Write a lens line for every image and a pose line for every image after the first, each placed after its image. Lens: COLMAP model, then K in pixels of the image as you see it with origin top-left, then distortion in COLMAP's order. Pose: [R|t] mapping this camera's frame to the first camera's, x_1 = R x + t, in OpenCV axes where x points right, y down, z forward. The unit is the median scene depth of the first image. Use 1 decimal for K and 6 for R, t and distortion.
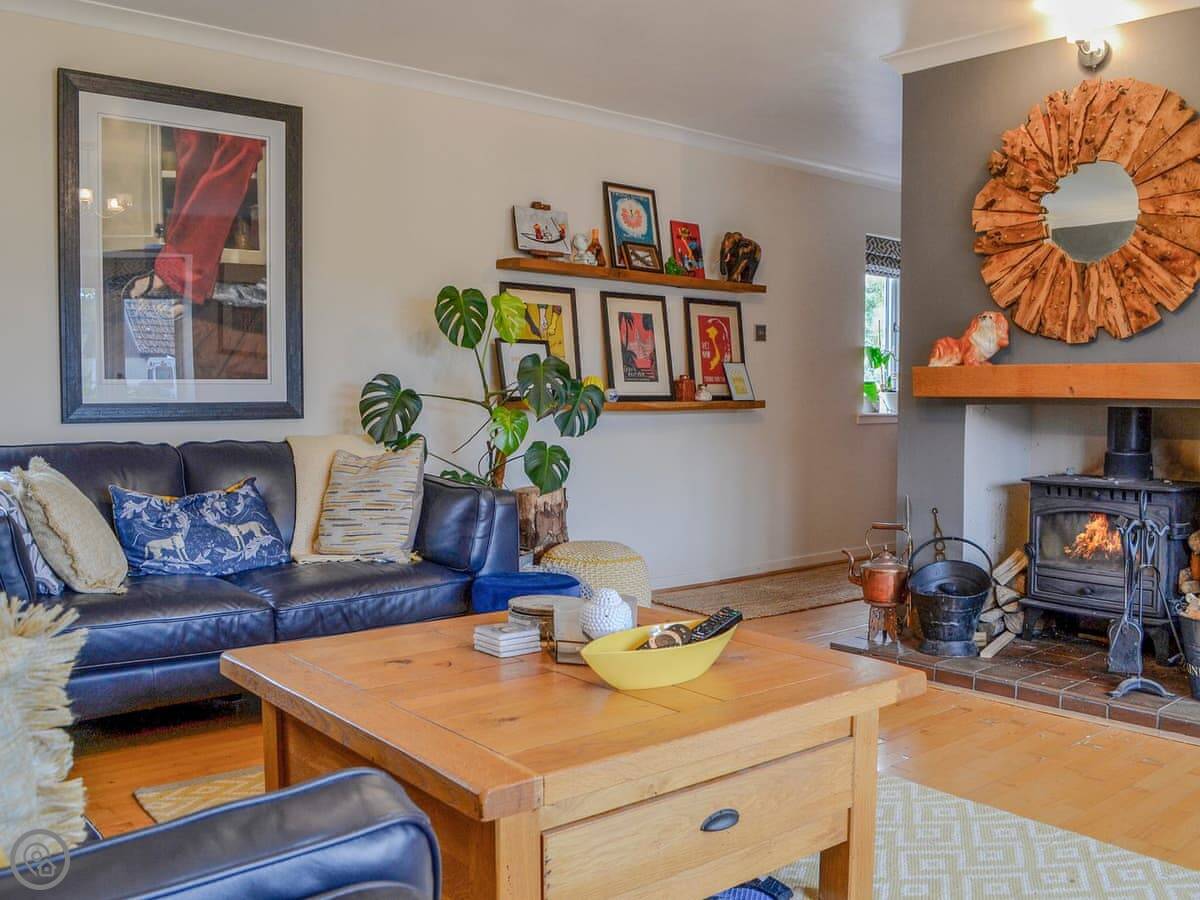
lens RADIAL K [[1105.5, 0, 600.0], [0, 1105.5, 450.0], [0, 0, 1]] dist [-0.070590, -0.008793]
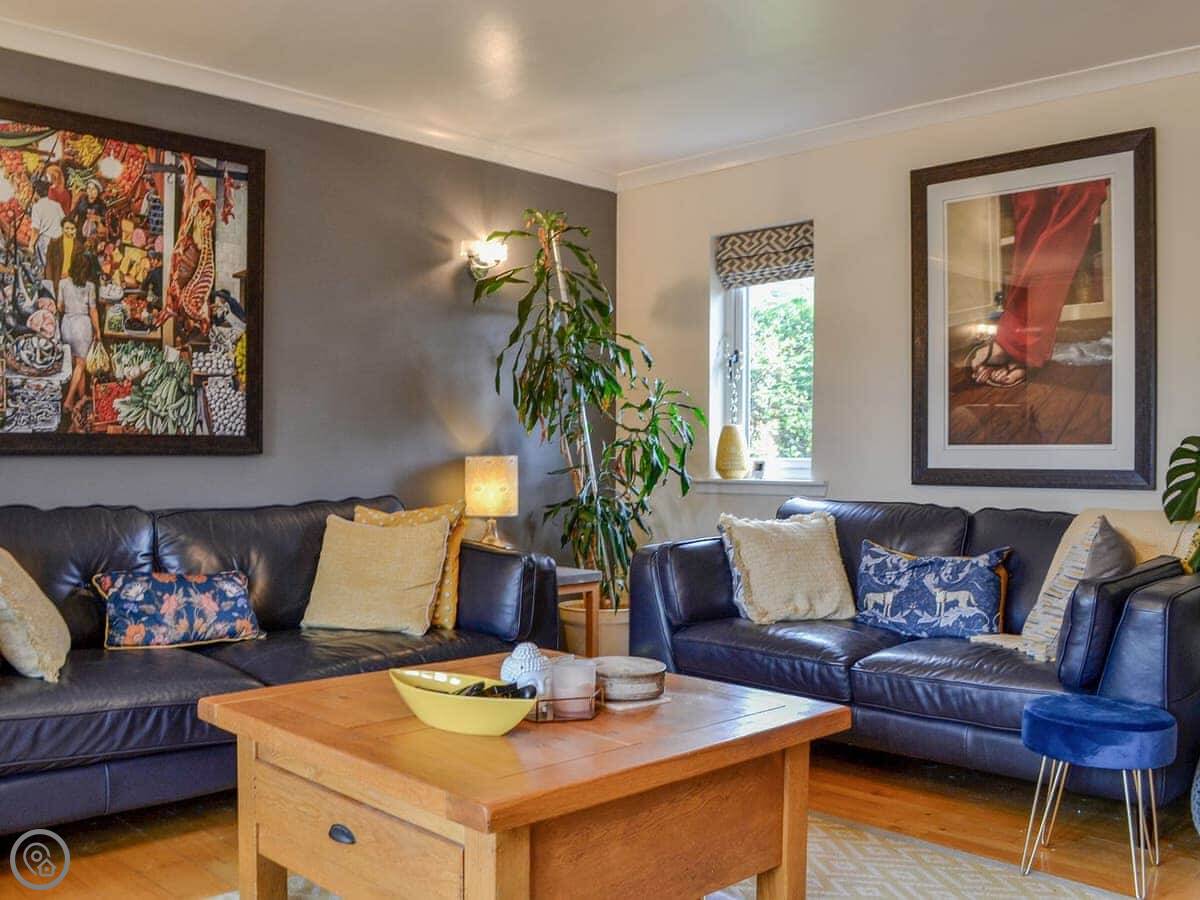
lens RADIAL K [[1166.9, 0, 600.0], [0, 1166.9, 450.0], [0, 0, 1]] dist [-0.044257, 0.002273]
pose [[0.091039, -0.004213, -0.995838, 0.378944], [-0.056319, 0.998369, -0.009372, -0.017665], [0.994254, 0.056938, 0.090653, 0.322203]]
